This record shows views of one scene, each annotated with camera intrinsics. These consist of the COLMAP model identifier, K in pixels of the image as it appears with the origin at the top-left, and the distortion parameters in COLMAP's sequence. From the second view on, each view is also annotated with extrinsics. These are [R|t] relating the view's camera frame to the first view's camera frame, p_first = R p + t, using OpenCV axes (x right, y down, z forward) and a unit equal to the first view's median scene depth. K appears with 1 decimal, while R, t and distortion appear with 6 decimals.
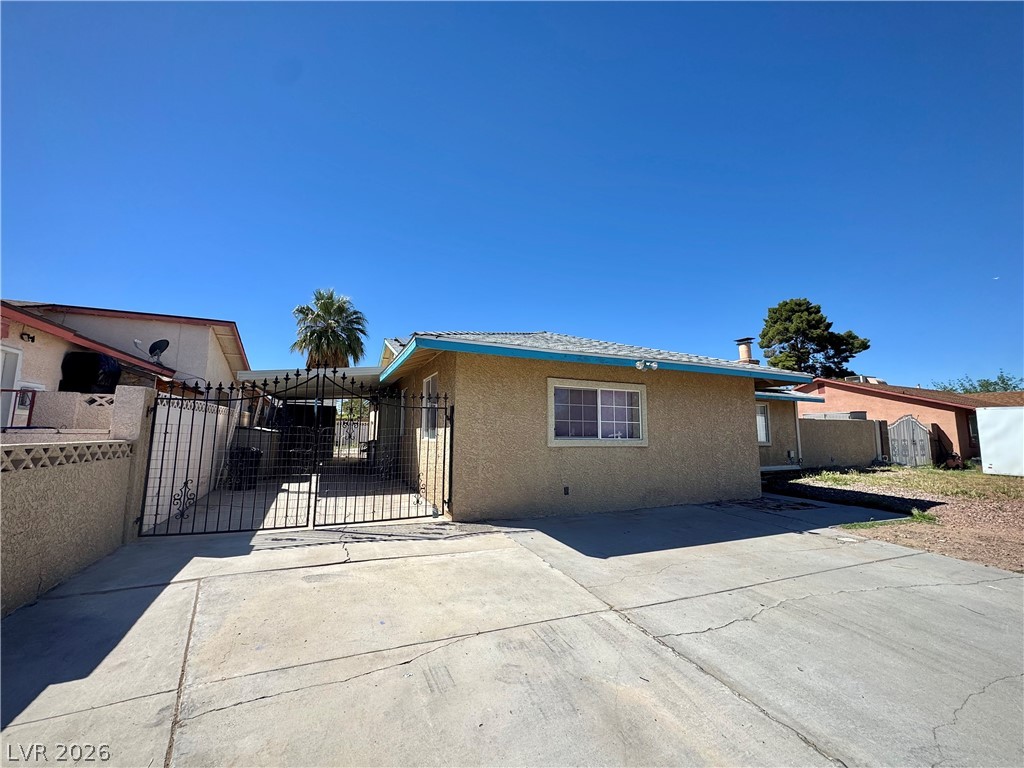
lens RADIAL K [[407.3, 0, 512.0], [0, 407.3, 384.0], [0, 0, 1]] dist [-0.002550, -0.000527]
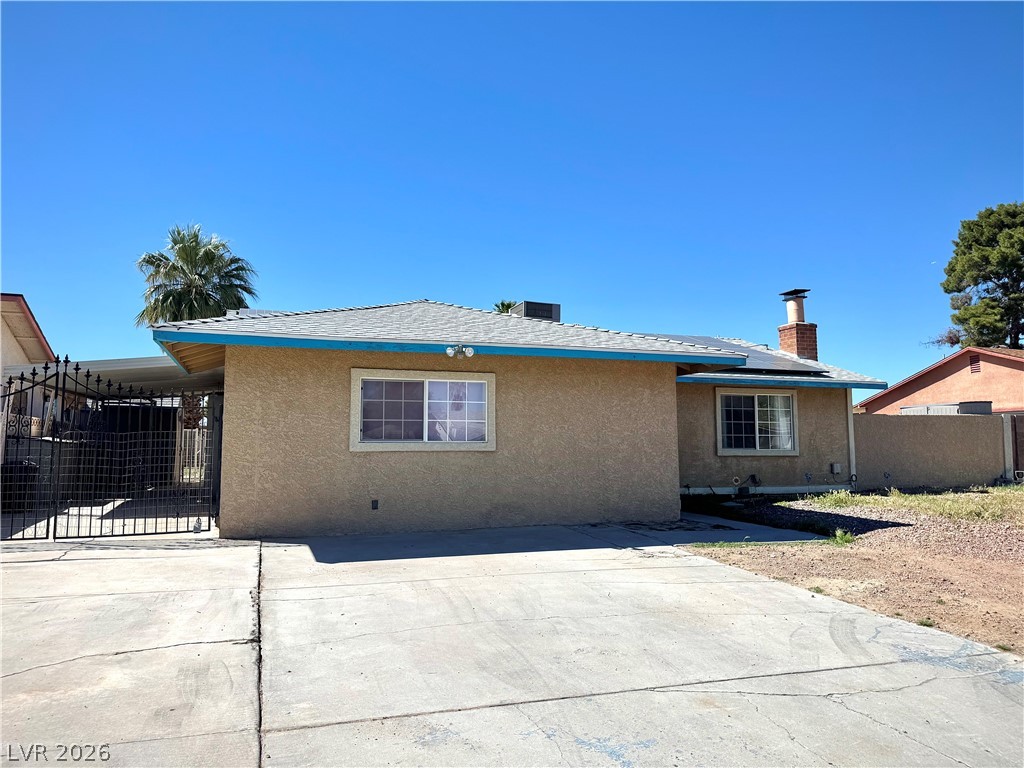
lens RADIAL K [[714.6, 0, 512.0], [0, 714.6, 384.0], [0, 0, 1]] dist [0.117545, -0.168324]
pose [[0.996700, -0.019571, -0.078776, 0.343232], [0.021887, 0.999350, 0.028644, -0.011919], [0.078164, -0.030273, 0.996481, -0.276559]]
